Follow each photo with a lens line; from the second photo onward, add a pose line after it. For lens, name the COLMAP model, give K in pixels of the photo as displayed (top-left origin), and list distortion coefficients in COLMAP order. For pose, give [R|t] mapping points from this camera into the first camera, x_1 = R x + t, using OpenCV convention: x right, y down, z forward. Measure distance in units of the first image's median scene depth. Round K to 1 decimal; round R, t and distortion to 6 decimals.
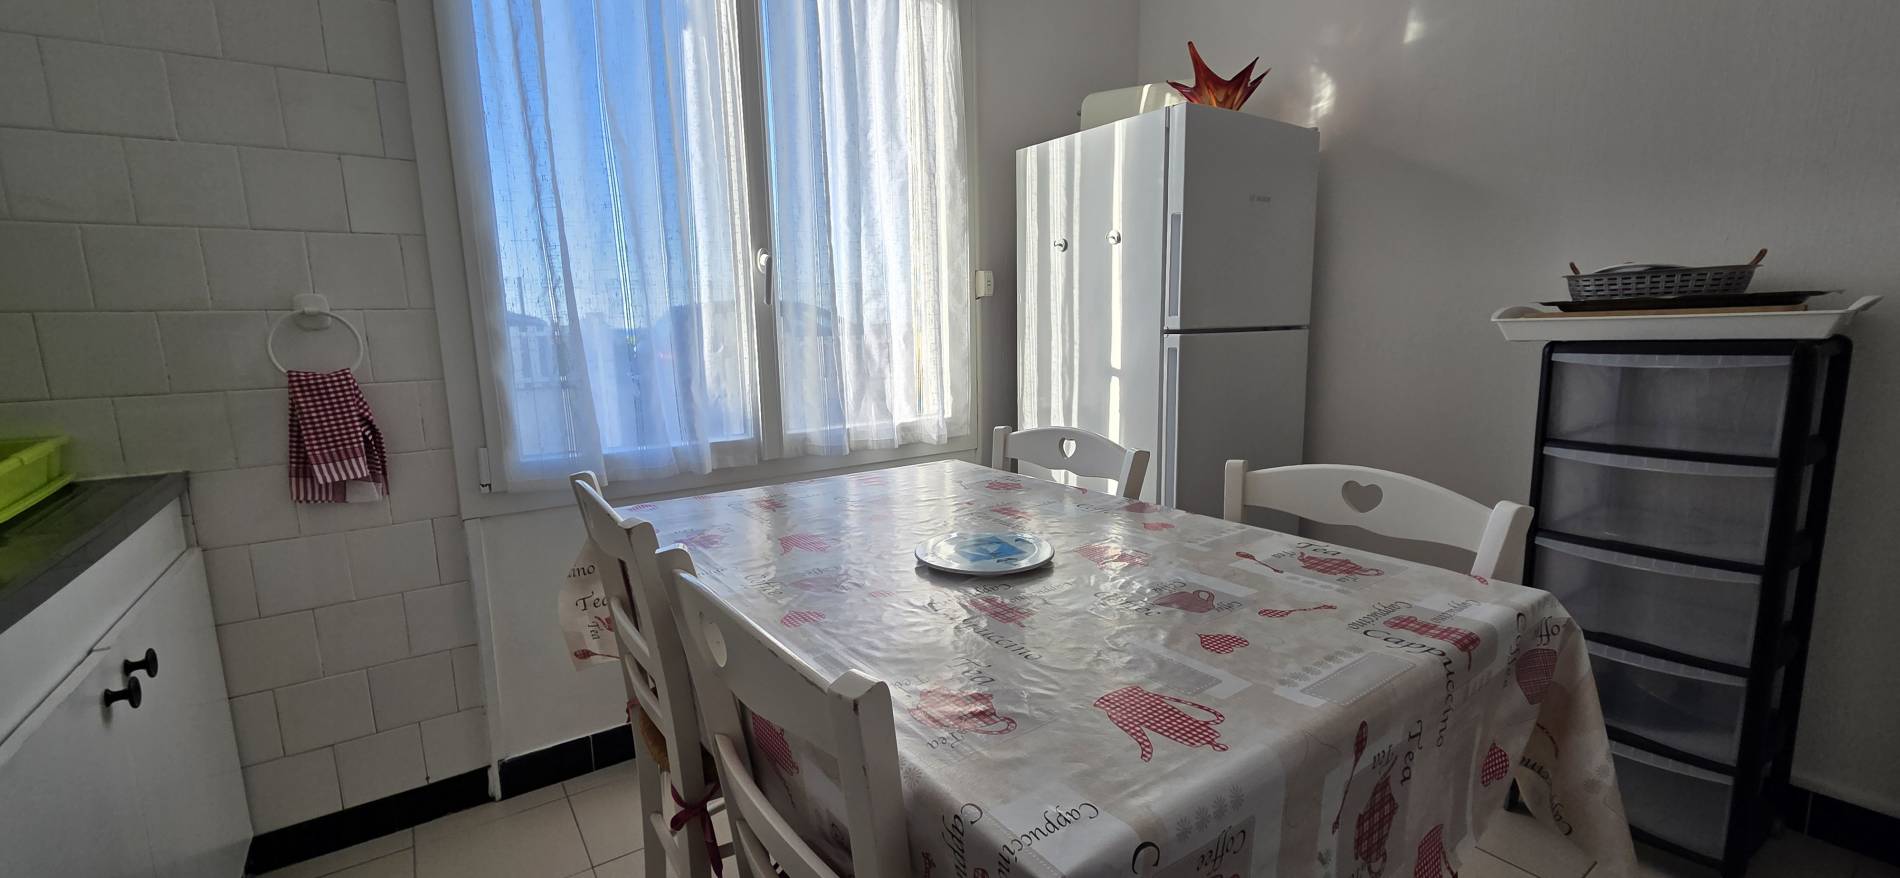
lens RADIAL K [[781.7, 0, 949.0], [0, 781.7, 453.8], [0, 0, 1]] dist [-0.001517, -0.000669]
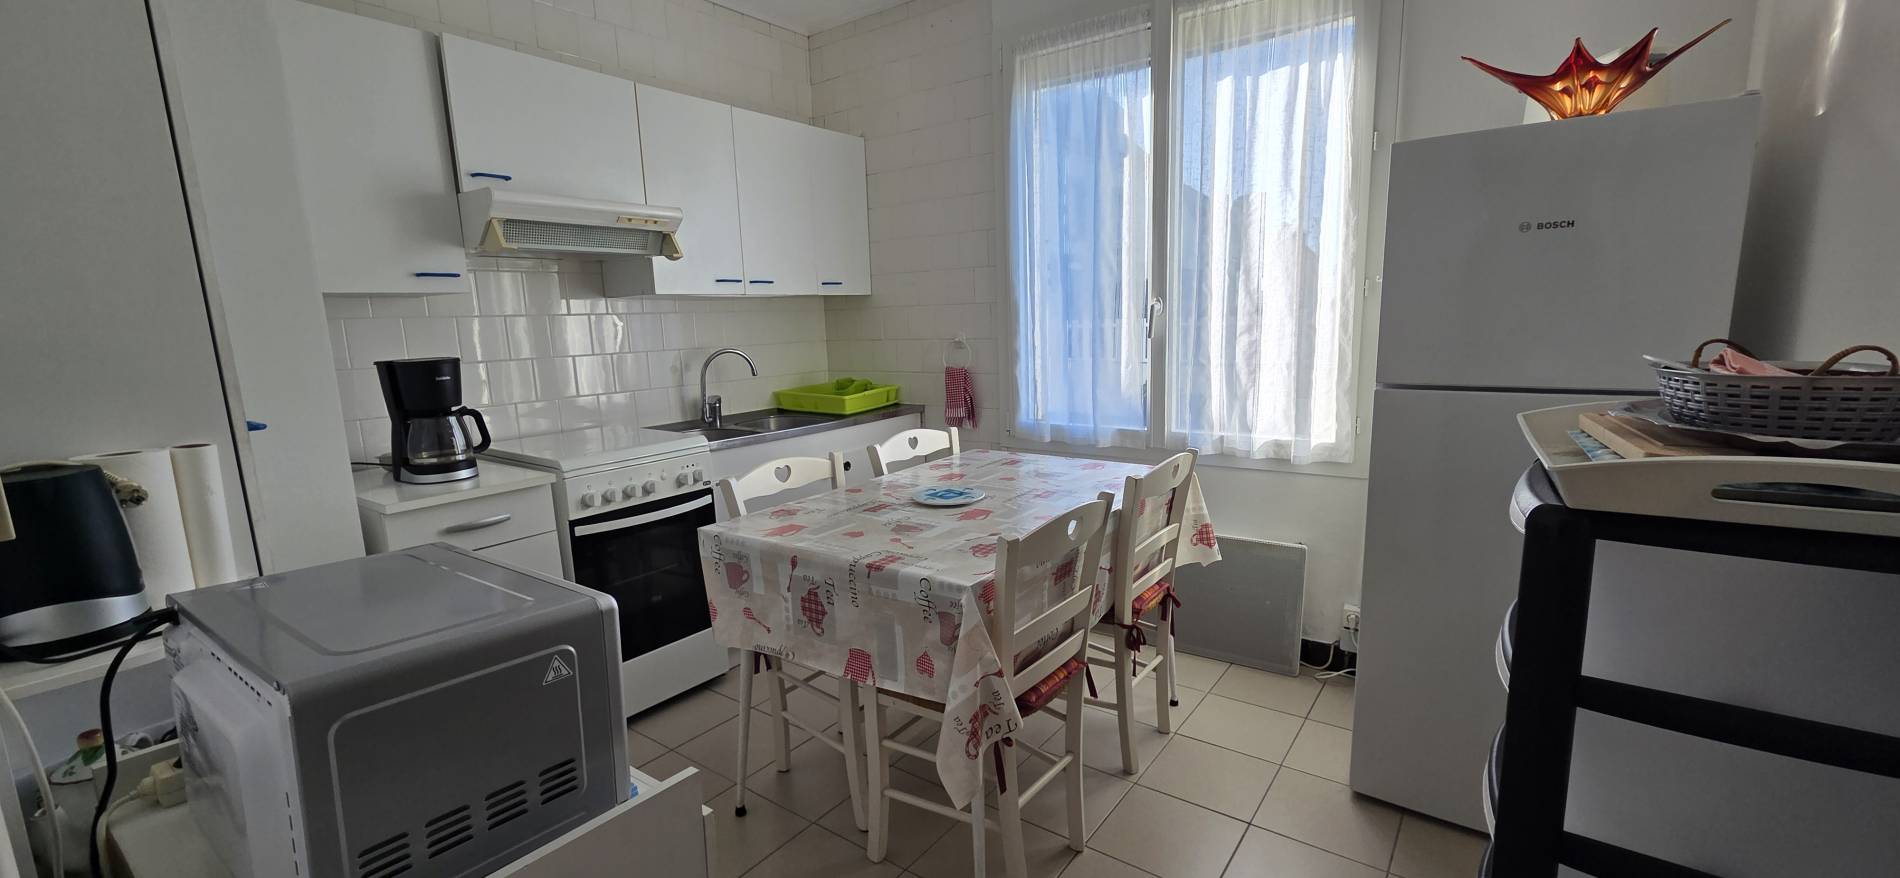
lens RADIAL K [[781.7, 0, 945.8], [0, 781.7, 436.9], [0, 0, 1]] dist [-0.001517, -0.000669]
pose [[0.319905, 0.163490, -0.933237, 1.341858], [-0.133969, 0.982908, 0.126269, -0.193308], [0.937930, 0.084631, 0.336340, 0.244542]]
